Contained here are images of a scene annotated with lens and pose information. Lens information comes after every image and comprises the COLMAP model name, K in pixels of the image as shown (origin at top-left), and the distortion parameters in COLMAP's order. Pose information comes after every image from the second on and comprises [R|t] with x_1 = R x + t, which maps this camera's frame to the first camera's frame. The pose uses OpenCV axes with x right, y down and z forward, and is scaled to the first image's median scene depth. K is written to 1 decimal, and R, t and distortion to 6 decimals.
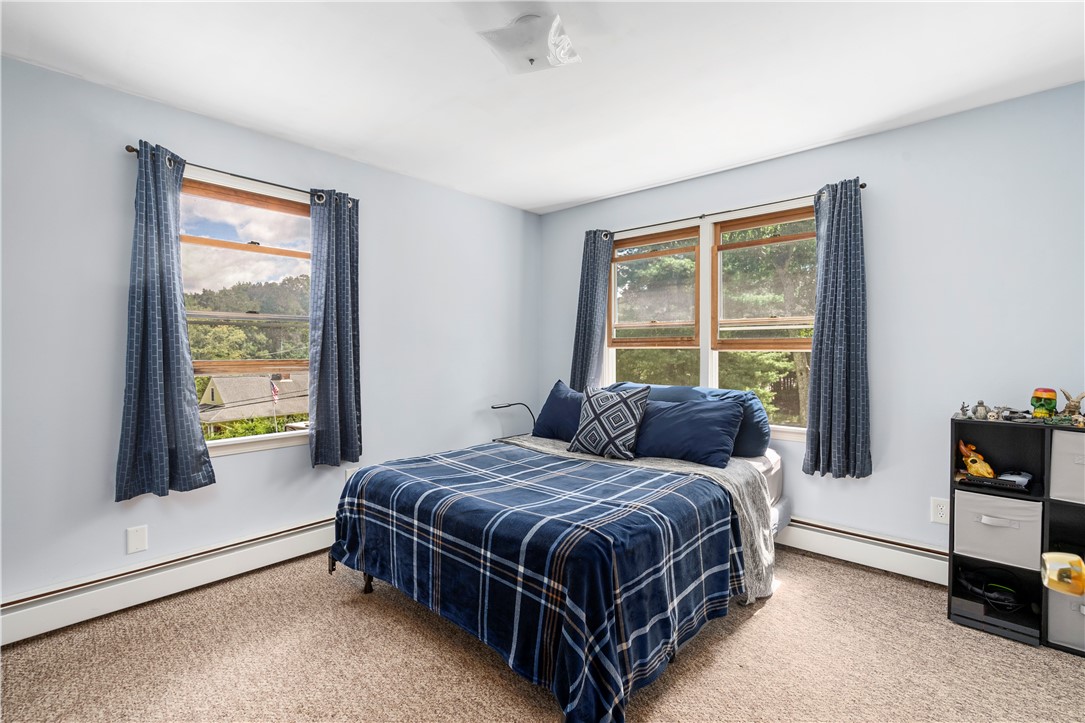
lens RADIAL K [[499.2, 0, 539.1], [0, 499.2, 346.5], [0, 0, 1]] dist [-0.004051, -0.000402]
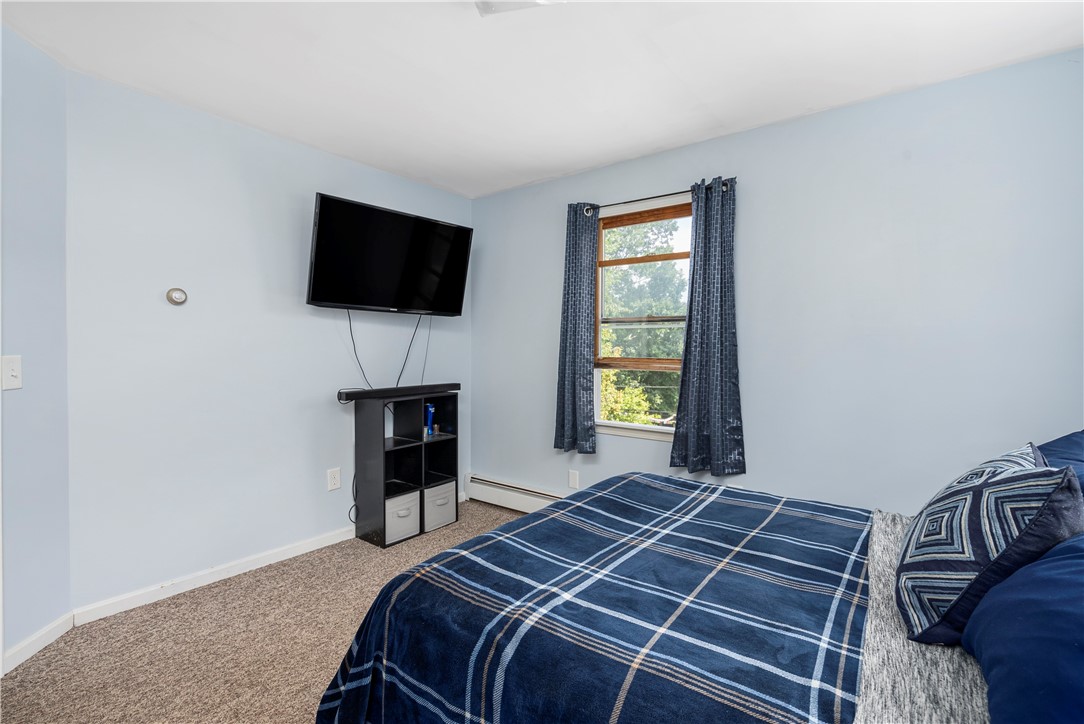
lens RADIAL K [[498.7, 0, 538.6], [0, 498.7, 347.1], [0, 0, 1]] dist [-0.004051, -0.000402]
pose [[0.076910, -0.001307, -0.997037, 0.623101], [-0.002151, 0.999997, -0.001477, 0.004597], [0.997036, 0.002258, 0.076907, 0.777334]]
